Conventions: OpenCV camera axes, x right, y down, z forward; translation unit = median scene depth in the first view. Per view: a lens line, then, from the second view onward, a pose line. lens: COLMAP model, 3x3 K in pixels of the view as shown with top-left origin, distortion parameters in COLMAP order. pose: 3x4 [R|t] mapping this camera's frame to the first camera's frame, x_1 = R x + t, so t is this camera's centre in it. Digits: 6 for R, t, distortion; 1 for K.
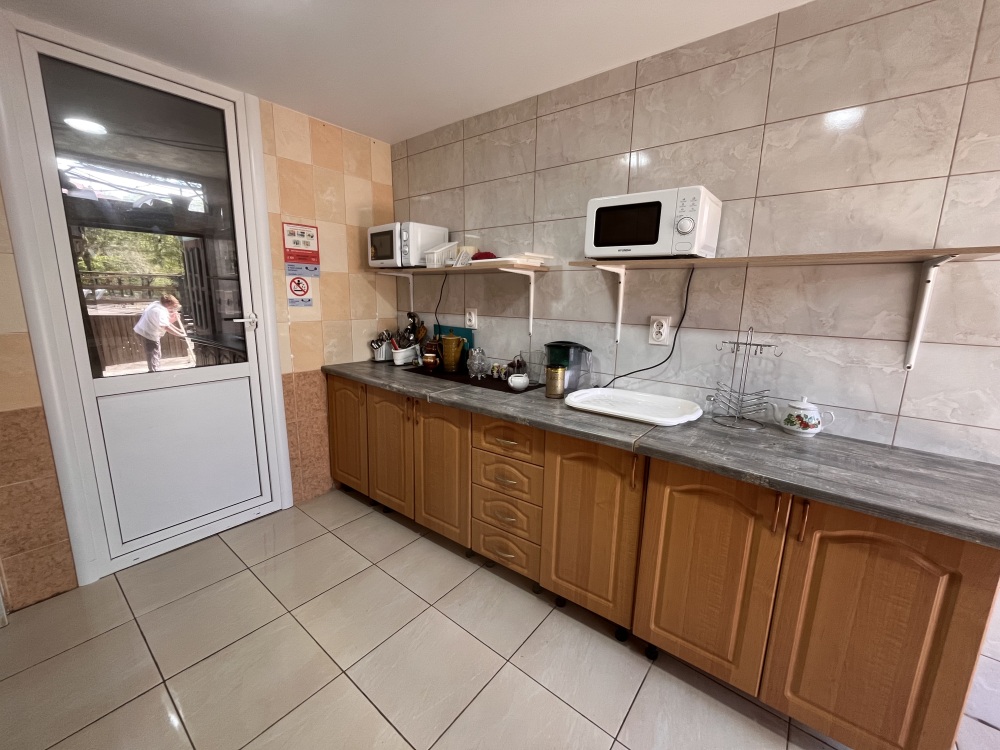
lens RADIAL K [[405.4, 0, 496.9], [0, 405.4, 373.7], [0, 0, 1]] dist [-0.001811, 0.000003]
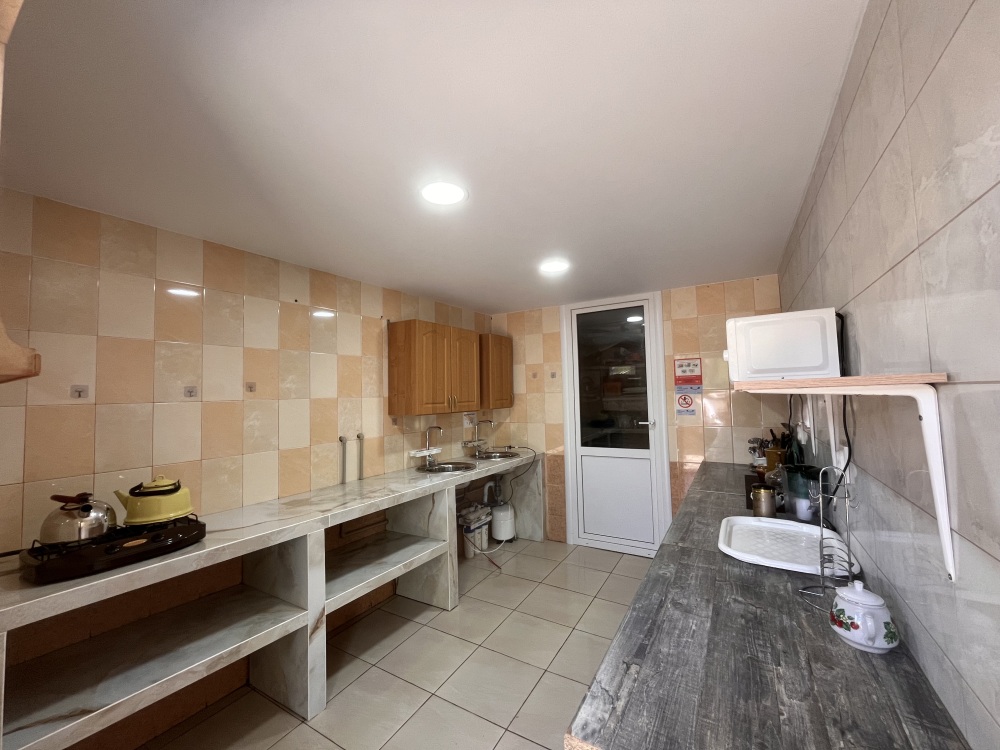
lens RADIAL K [[405.4, 0, 496.9], [0, 405.4, 373.7], [0, 0, 1]] dist [-0.001811, 0.000003]
pose [[0.136386, -0.067531, -0.988351, 0.903780], [-0.164003, 0.982368, -0.089754, -0.081737], [0.976986, 0.174333, 0.122906, 0.183985]]
